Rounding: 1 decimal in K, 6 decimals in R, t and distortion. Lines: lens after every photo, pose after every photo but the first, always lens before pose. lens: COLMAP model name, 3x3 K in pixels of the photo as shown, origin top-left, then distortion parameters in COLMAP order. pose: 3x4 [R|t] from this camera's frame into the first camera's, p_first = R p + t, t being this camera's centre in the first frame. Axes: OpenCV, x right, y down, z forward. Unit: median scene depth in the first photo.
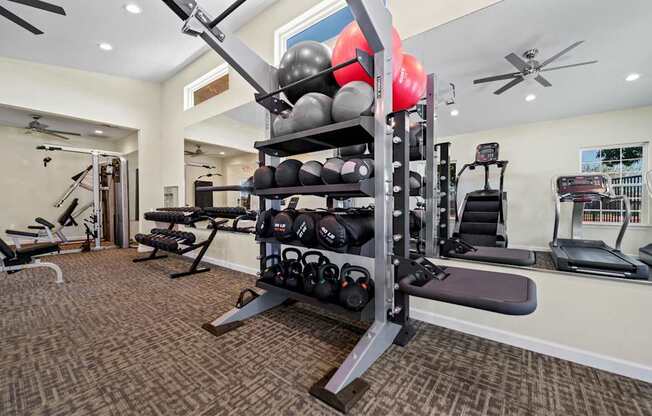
lens RADIAL K [[262.0, 0, 331.3], [0, 262.0, 207.0], [0, 0, 1]] dist [-0.000388, -0.000546]
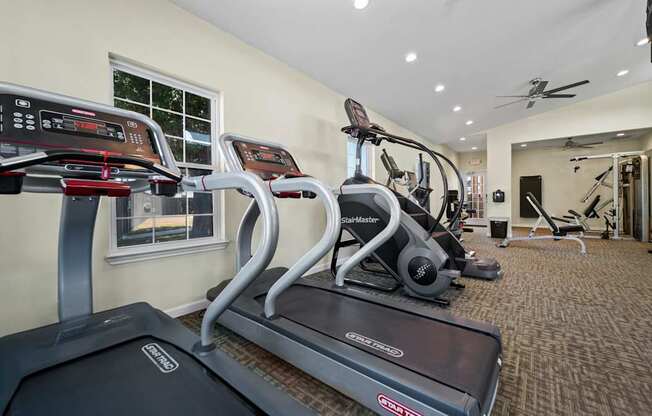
lens RADIAL K [[262.0, 0, 331.3], [0, 262.0, 207.0], [0, 0, 1]] dist [-0.000388, -0.000546]
pose [[-0.005904, 0.018449, -0.999812, 0.264125], [-0.003487, 0.999823, 0.018470, 0.003124], [0.999976, 0.003596, -0.005839, -0.246968]]
